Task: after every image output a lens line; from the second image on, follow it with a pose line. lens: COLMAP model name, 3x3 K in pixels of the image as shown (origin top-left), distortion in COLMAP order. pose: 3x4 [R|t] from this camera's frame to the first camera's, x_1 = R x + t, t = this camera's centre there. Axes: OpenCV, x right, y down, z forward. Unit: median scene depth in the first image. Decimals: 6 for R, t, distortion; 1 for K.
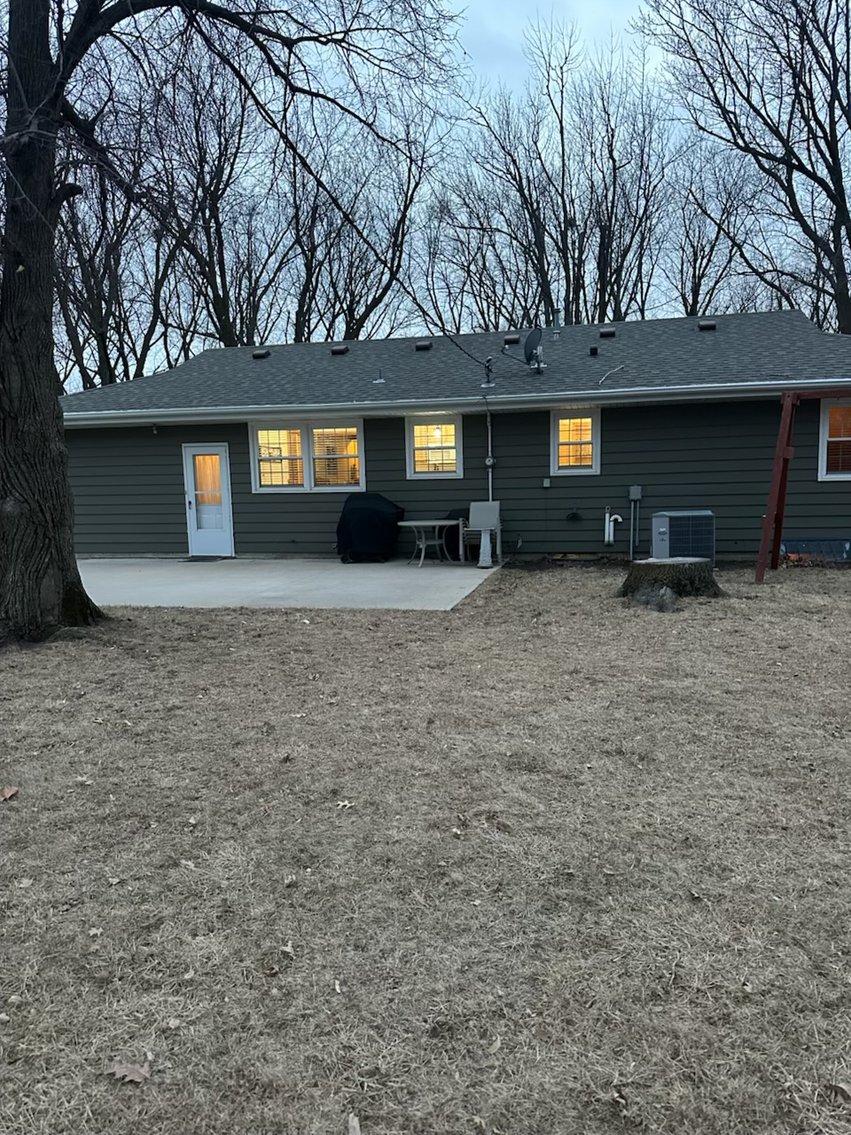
lens RADIAL K [[805.3, 0, 427.6], [0, 805.3, 567.6], [0, 0, 1]] dist [0.036239, -0.004521]
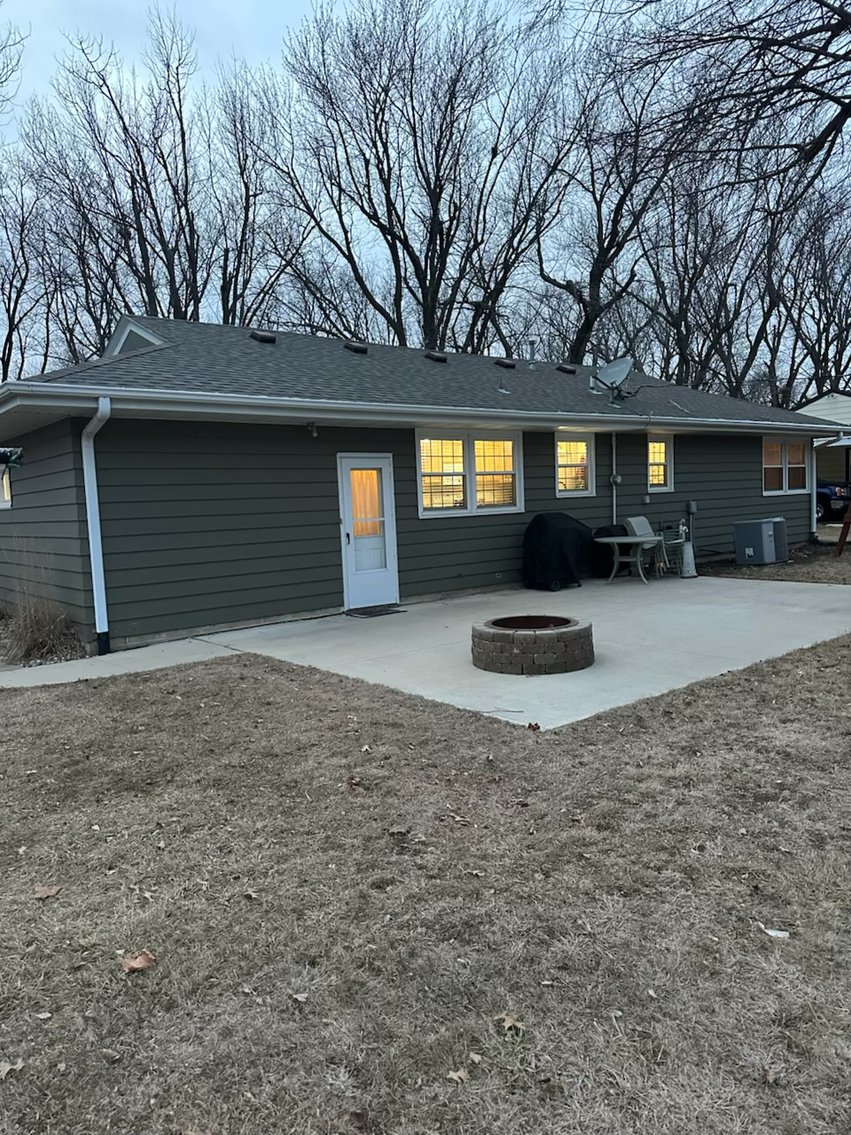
lens RADIAL K [[805.3, 0, 426.9], [0, 805.3, 569.6], [0, 0, 1]] dist [0.036239, -0.004521]
pose [[0.620949, -0.077677, 0.779993, -0.827089], [0.108699, 0.993997, 0.012454, -0.052153], [-0.776277, 0.077051, 0.625665, 0.511560]]
